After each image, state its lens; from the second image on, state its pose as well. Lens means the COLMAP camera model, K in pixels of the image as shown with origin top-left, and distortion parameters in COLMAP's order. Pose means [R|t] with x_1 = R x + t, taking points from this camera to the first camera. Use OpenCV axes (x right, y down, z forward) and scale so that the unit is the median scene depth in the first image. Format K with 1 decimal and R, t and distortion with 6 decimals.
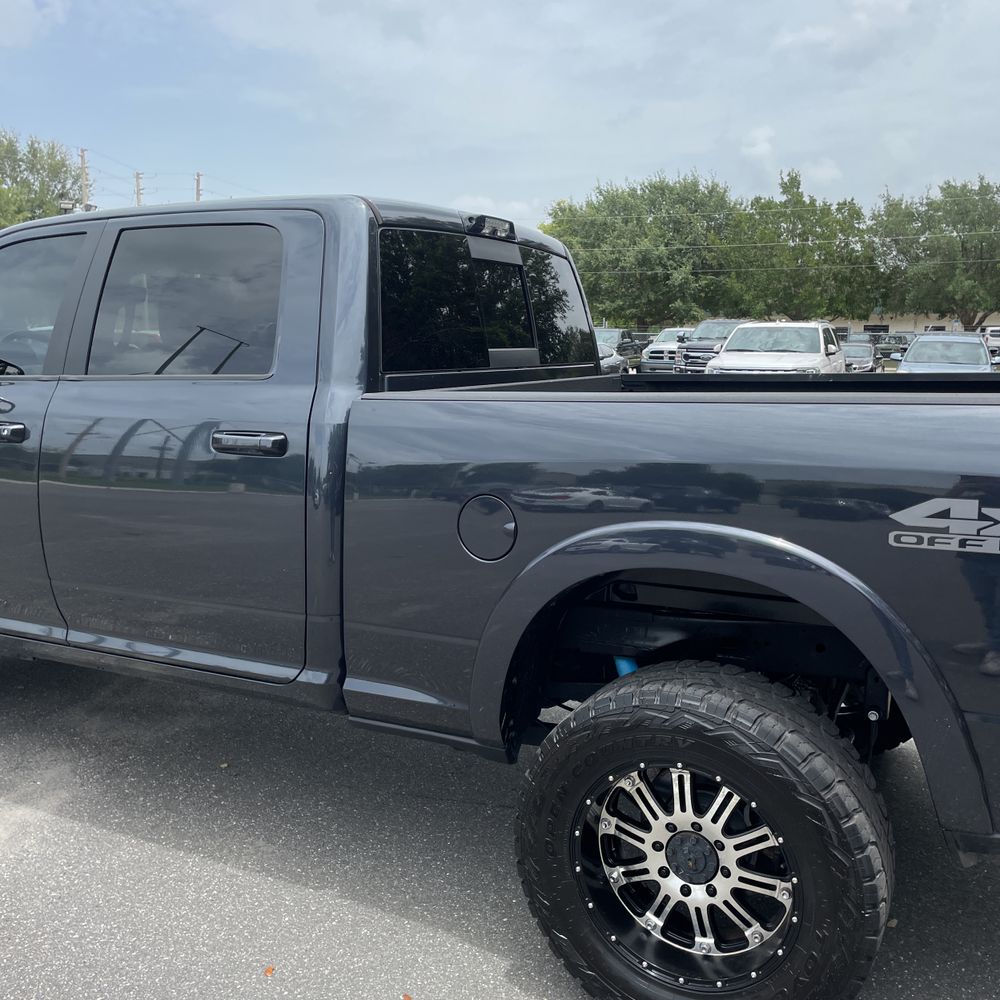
lens RADIAL K [[1011.2, 0, 507.3], [0, 1011.2, 493.1], [0, 0, 1]] dist [0.100574, -0.146333]
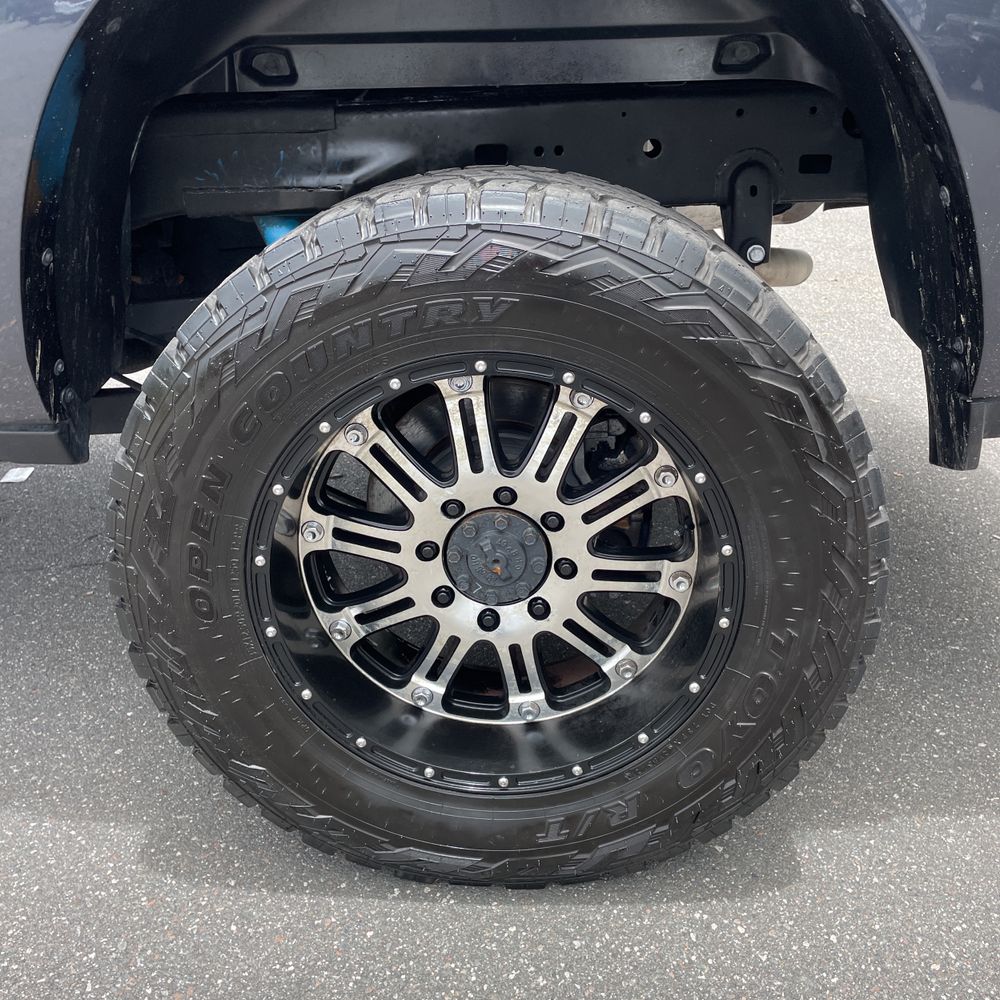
lens RADIAL K [[1011.2, 0, 507.3], [0, 1011.2, 493.1], [0, 0, 1]] dist [0.100574, -0.146333]
pose [[0.904533, -0.177038, 0.387915, -0.002809], [0.077647, 0.962912, 0.258401, 0.192181], [-0.419275, -0.203612, 0.884732, 0.548828]]
